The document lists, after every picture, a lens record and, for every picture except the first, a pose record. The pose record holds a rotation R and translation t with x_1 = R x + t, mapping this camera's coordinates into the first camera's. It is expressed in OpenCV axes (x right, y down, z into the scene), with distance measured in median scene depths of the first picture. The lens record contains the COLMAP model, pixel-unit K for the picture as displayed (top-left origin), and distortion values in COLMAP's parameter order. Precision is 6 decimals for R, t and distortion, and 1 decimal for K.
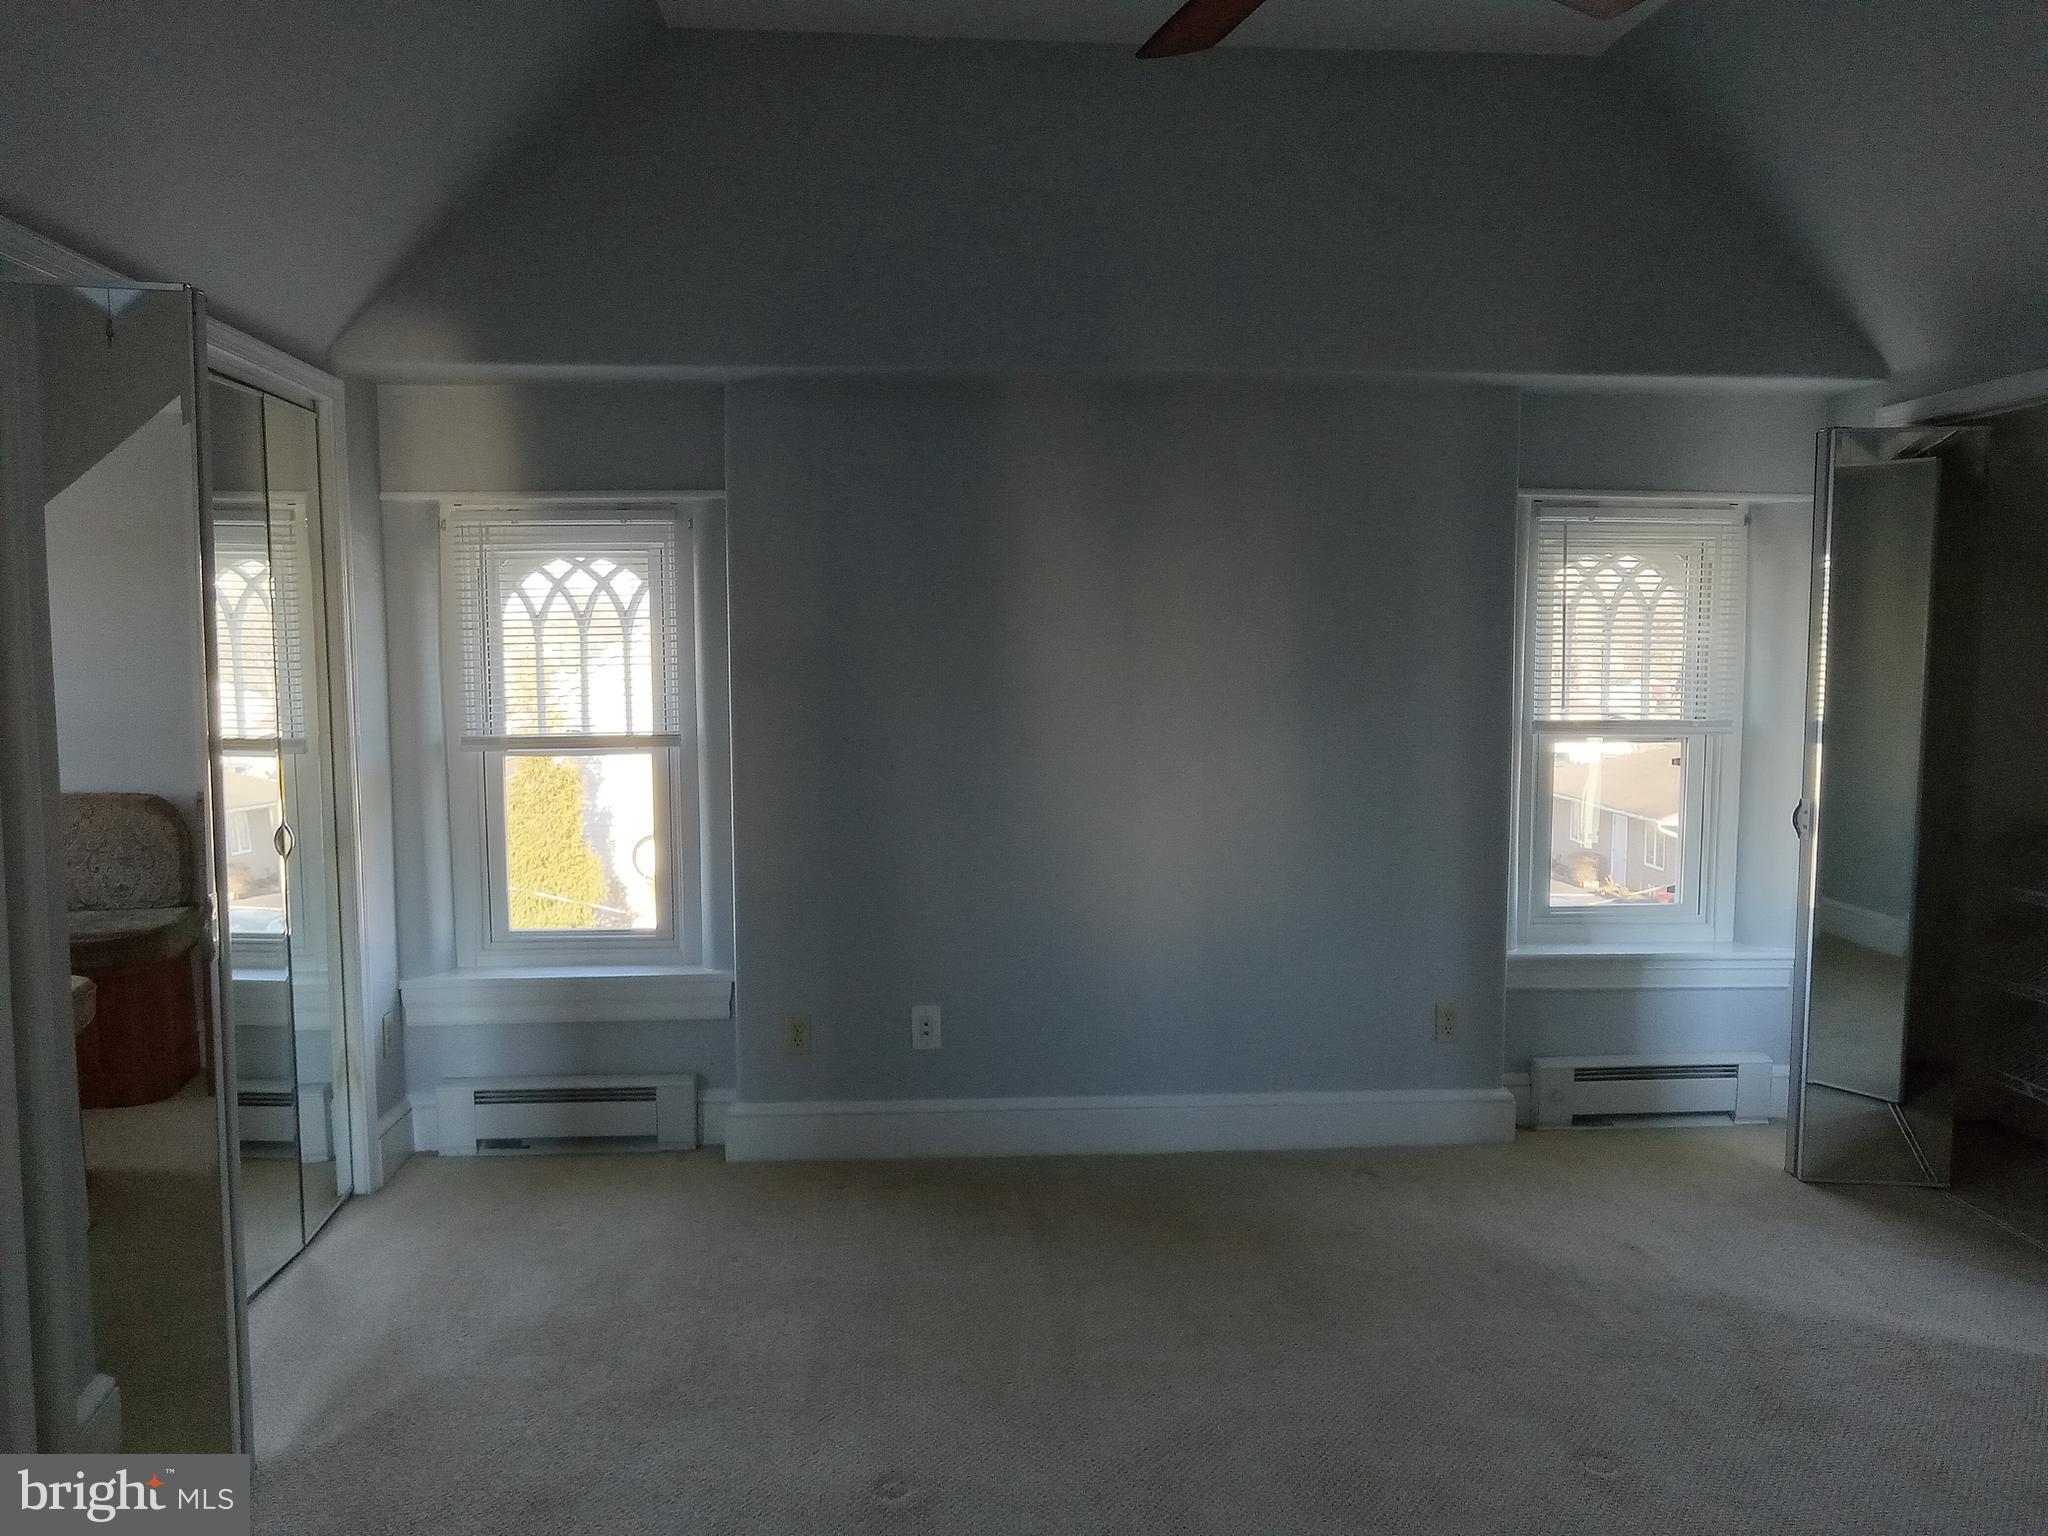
lens RADIAL K [[1519.7, 0, 1037.4], [0, 1519.7, 779.0], [0, 0, 1]] dist [-0.008525, -0.005000]
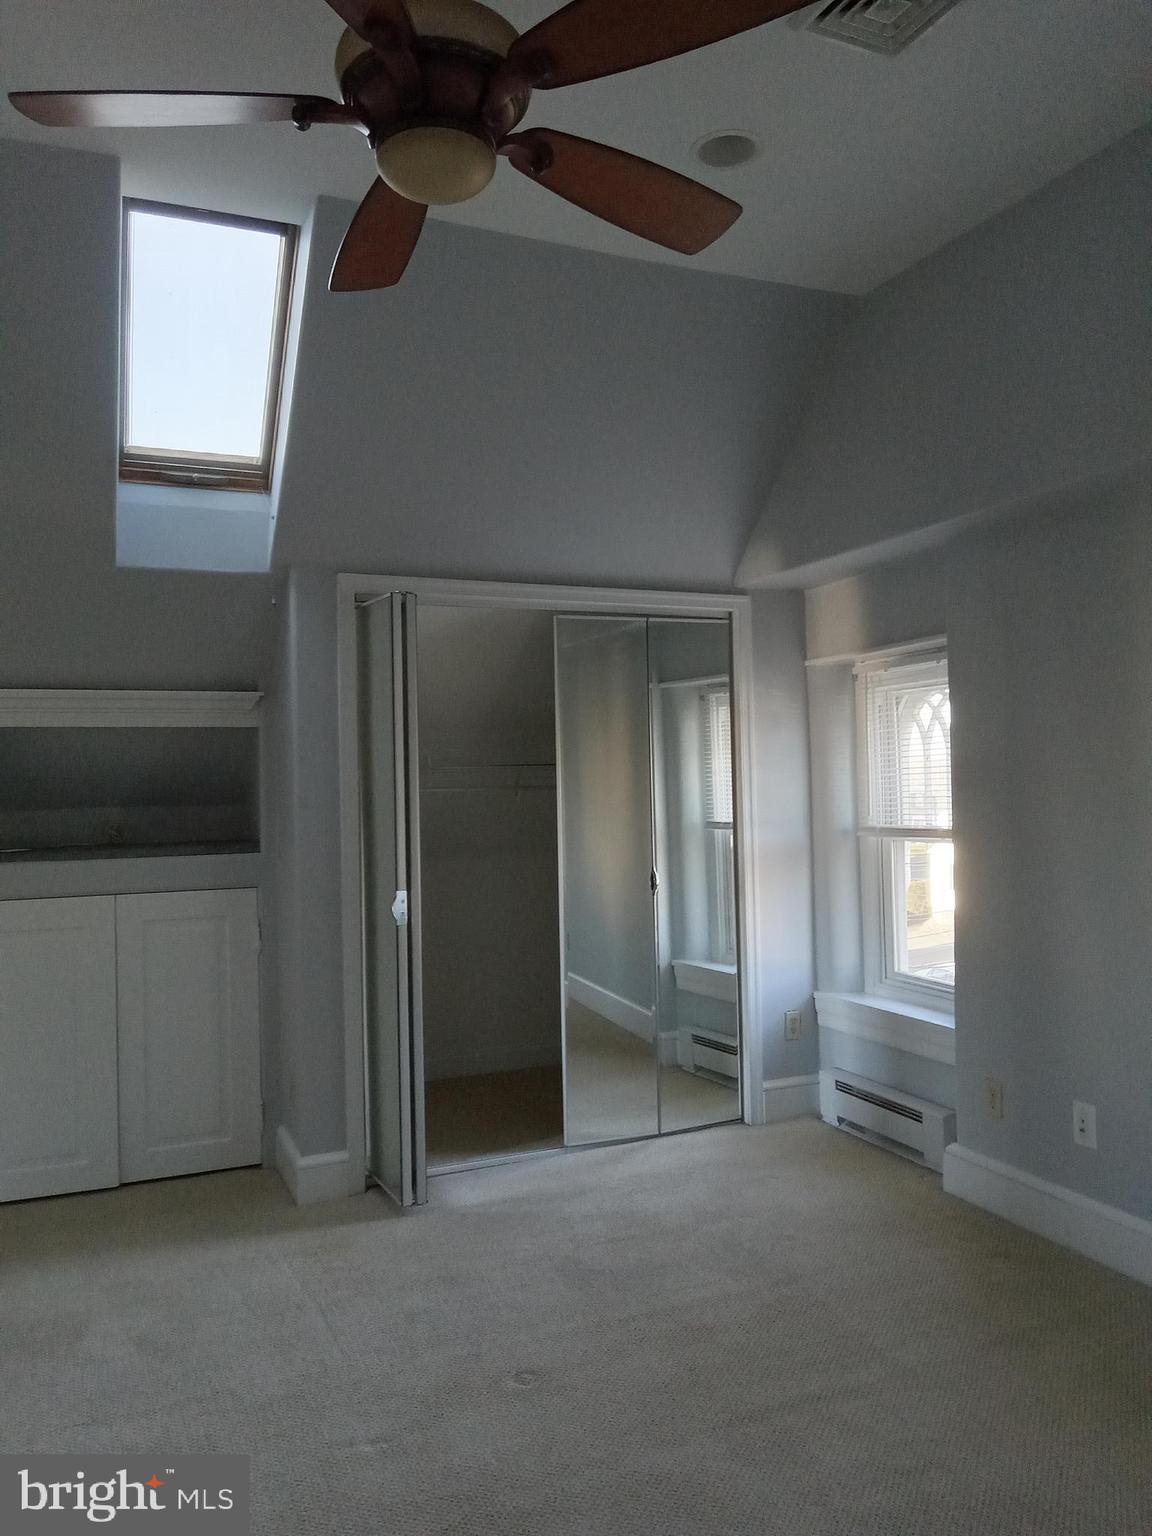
lens RADIAL K [[1139.8, 0, 556.4], [0, 1139.8, 774.6], [0, 0, 1]] dist [-0.008525, -0.005000]
pose [[0.310720, -0.010169, -0.950447, 0.543316], [-0.063591, 0.997480, -0.031461, -0.024394], [0.948372, 0.070216, 0.309290, 0.411710]]
